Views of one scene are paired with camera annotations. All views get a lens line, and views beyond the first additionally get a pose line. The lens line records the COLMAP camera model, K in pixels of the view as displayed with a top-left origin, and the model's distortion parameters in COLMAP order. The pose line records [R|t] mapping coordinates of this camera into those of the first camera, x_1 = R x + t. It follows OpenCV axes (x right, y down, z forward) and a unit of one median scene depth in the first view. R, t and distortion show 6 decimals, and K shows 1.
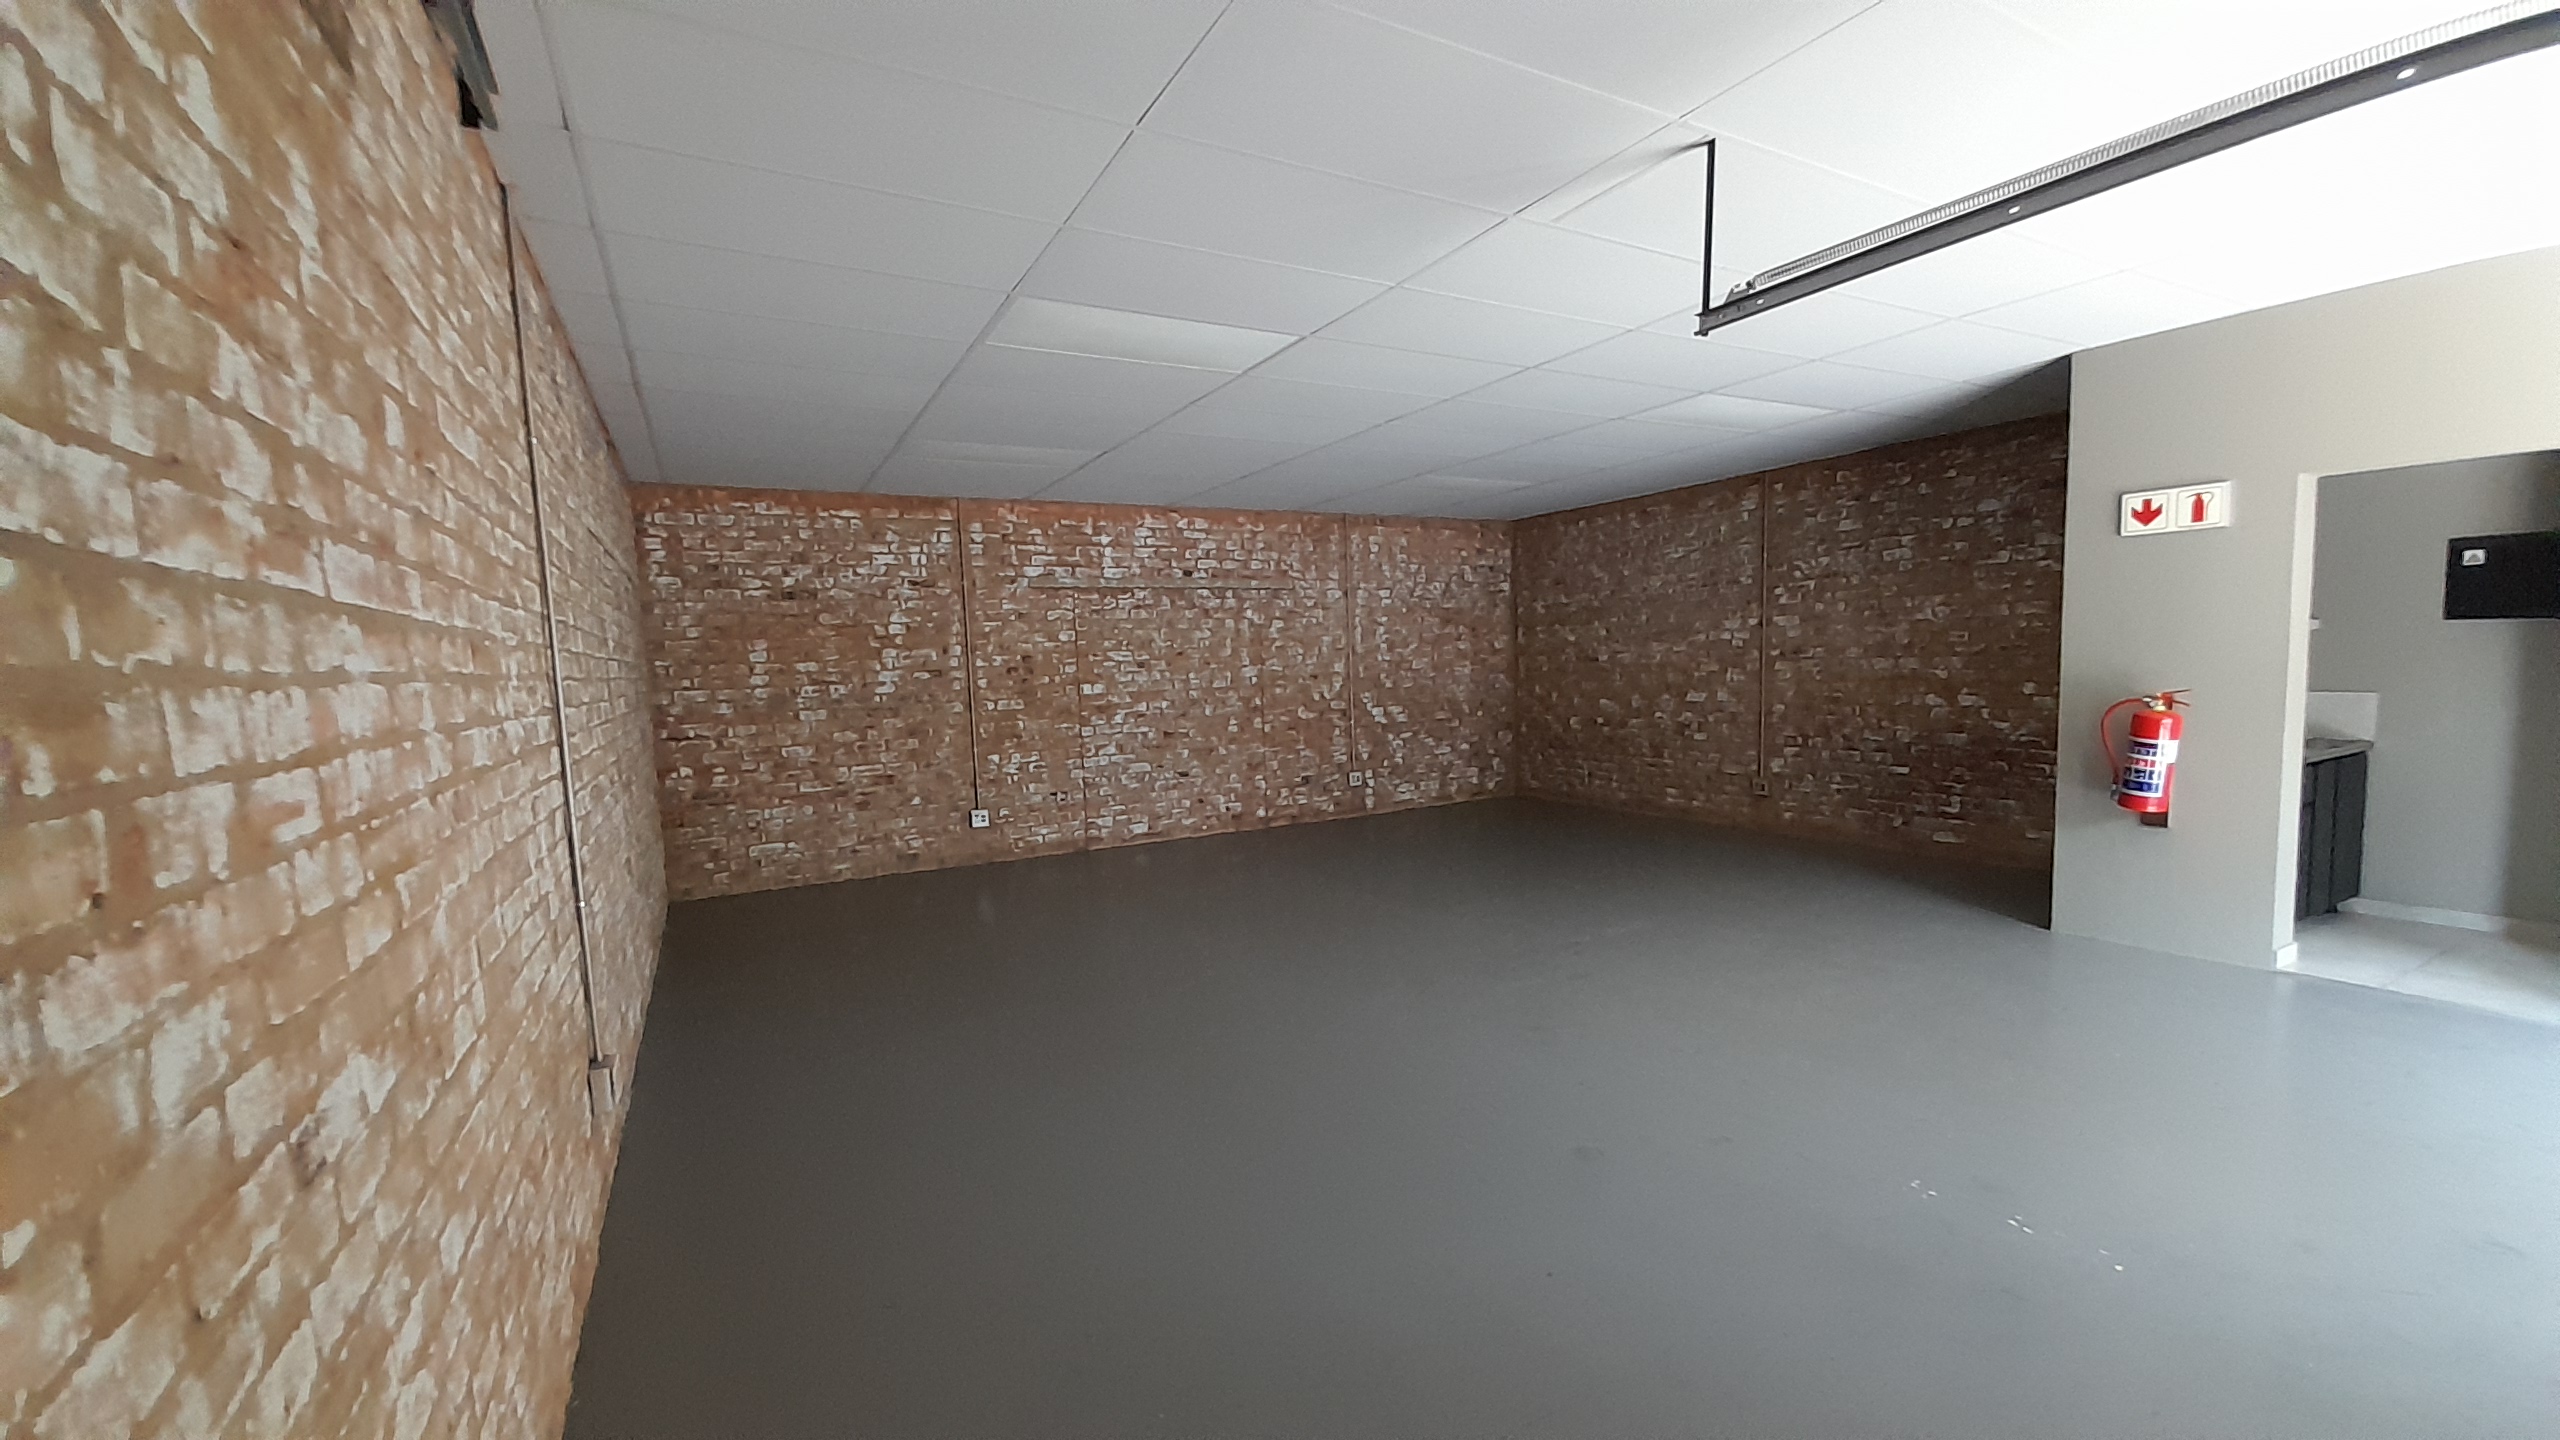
lens RADIAL K [[1009.6, 0, 1281.7], [0, 1009.6, 753.4], [0, 0, 1]] dist [0.023498, -0.017058]
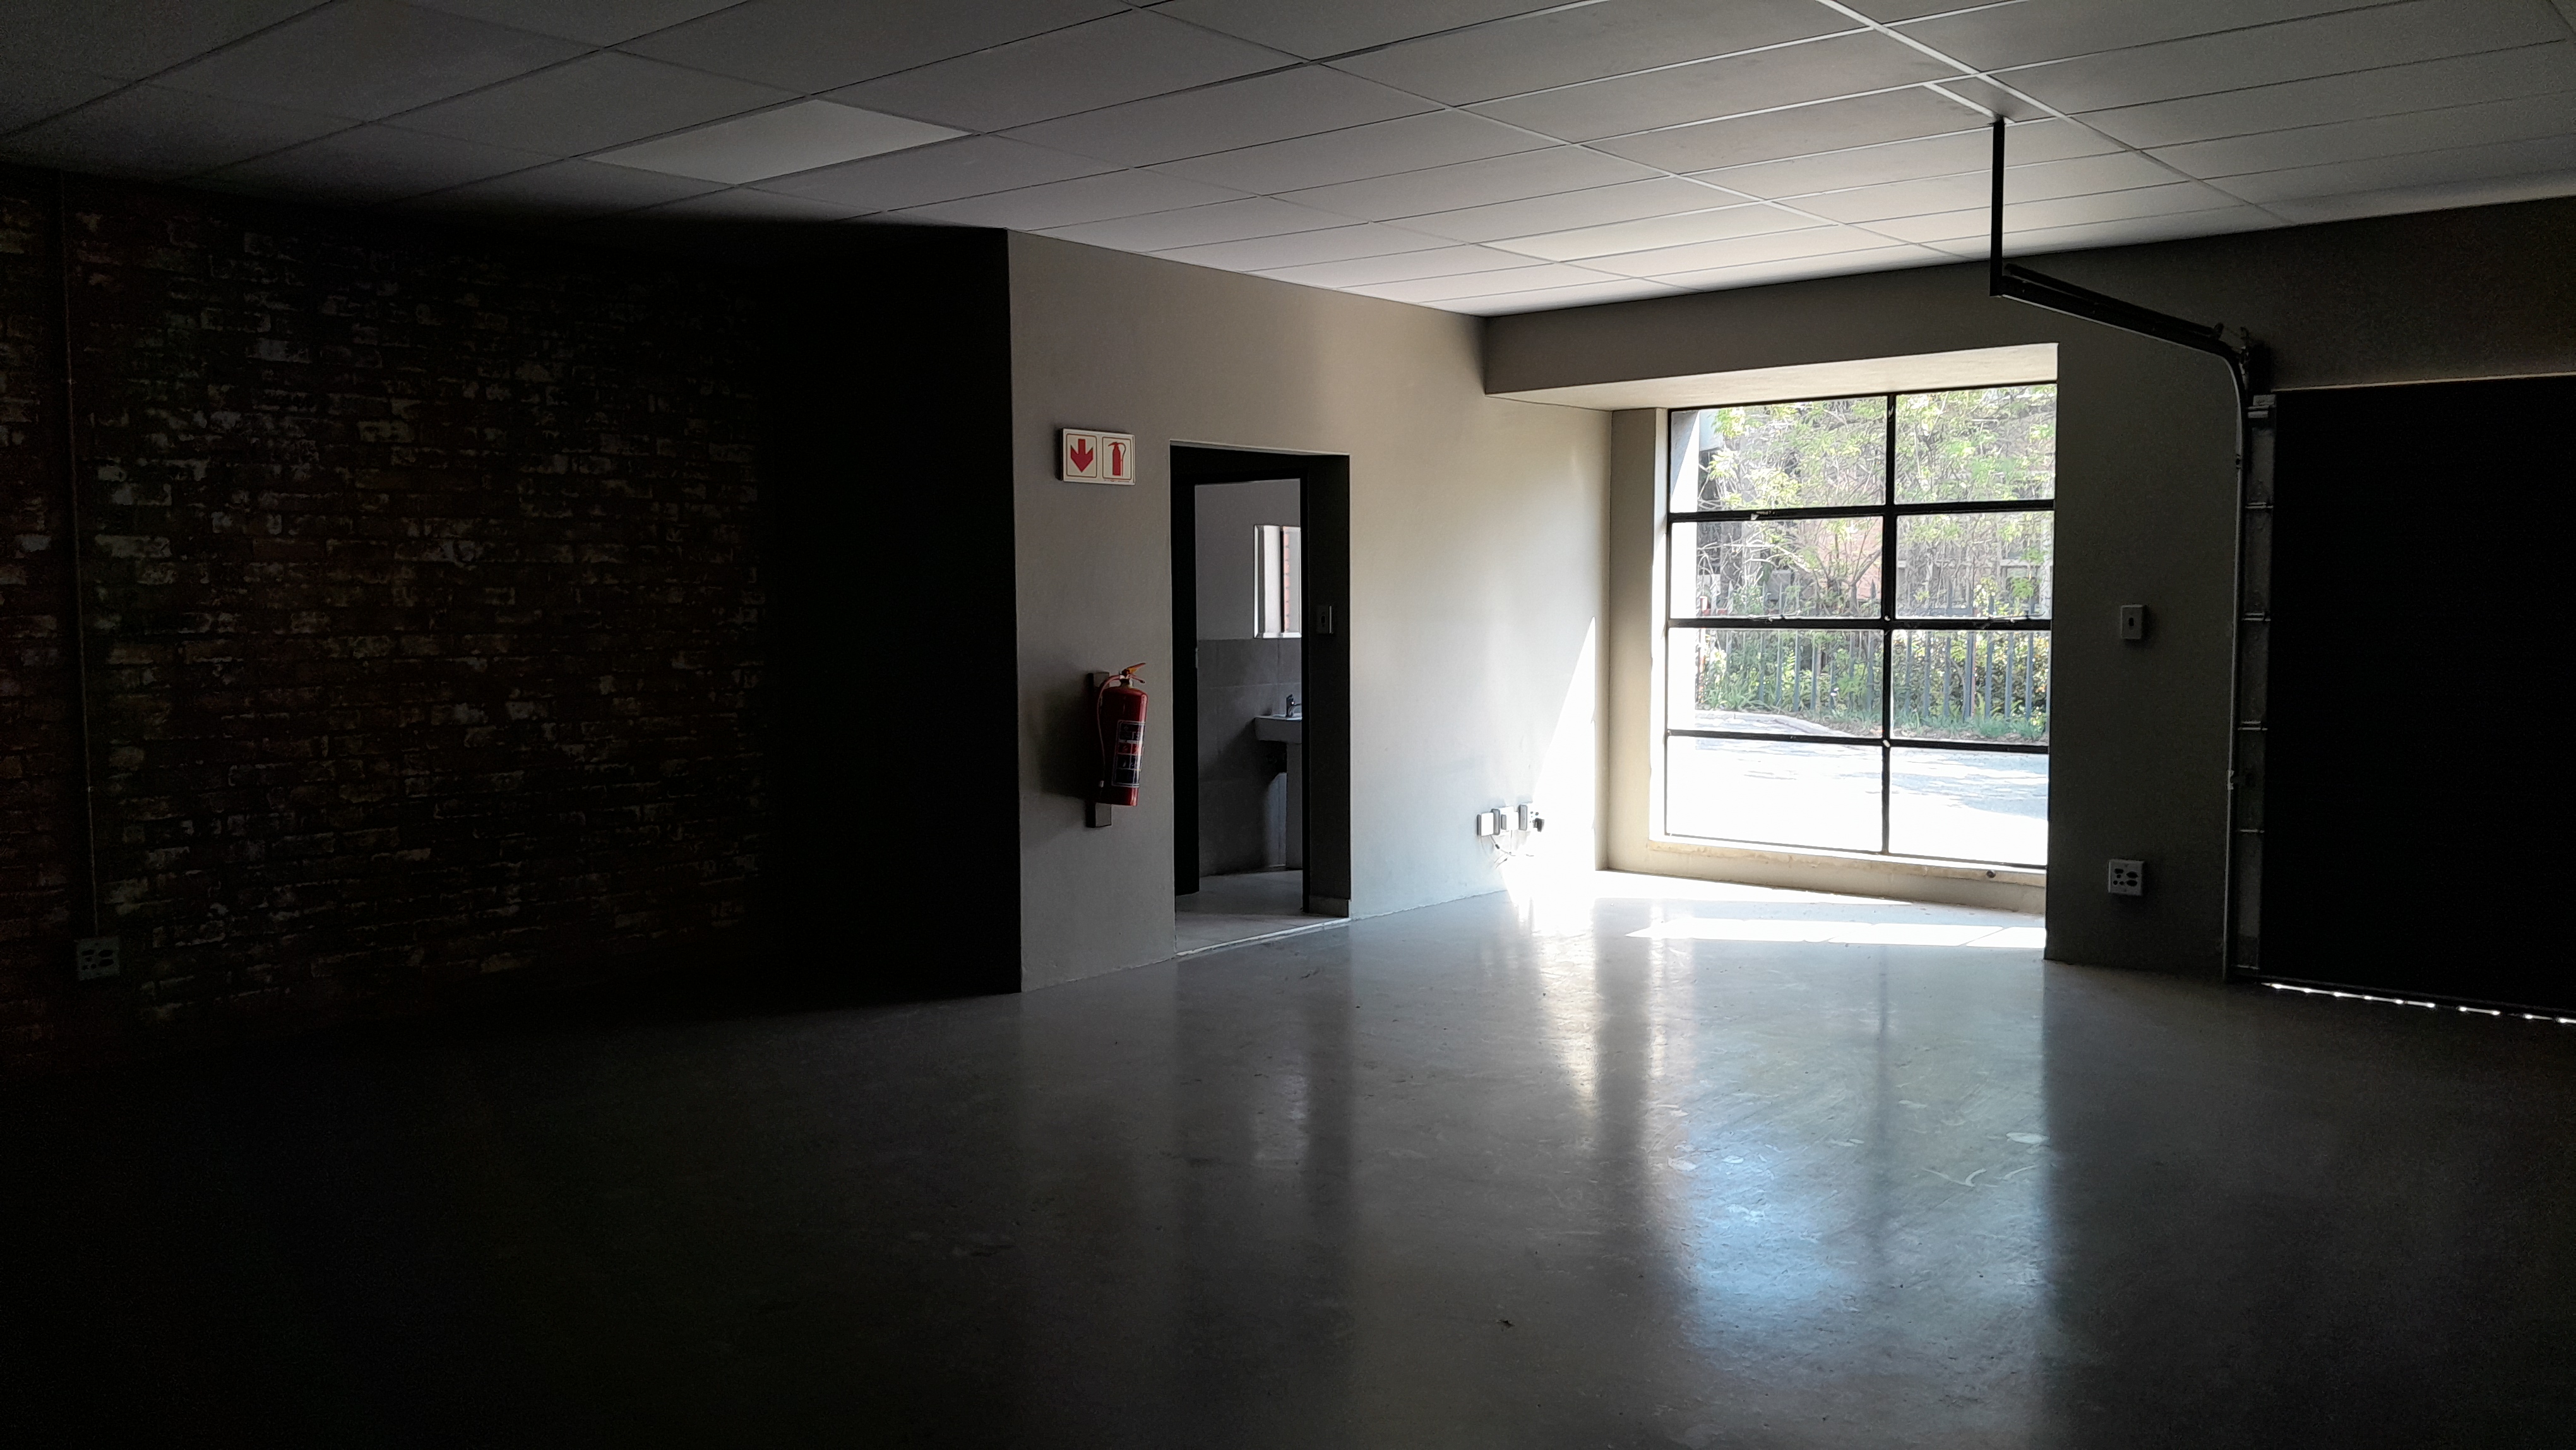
lens RADIAL K [[2020.4, 0, 1255.2], [0, 2020.4, 719.0], [0, 0, 1]] dist [0.041535, 0.000475]
pose [[-0.345033, -0.023356, 0.938300, -0.468102], [0.106252, 0.992292, 0.063771, -0.068148], [-0.932557, 0.121699, -0.339892, 0.900456]]
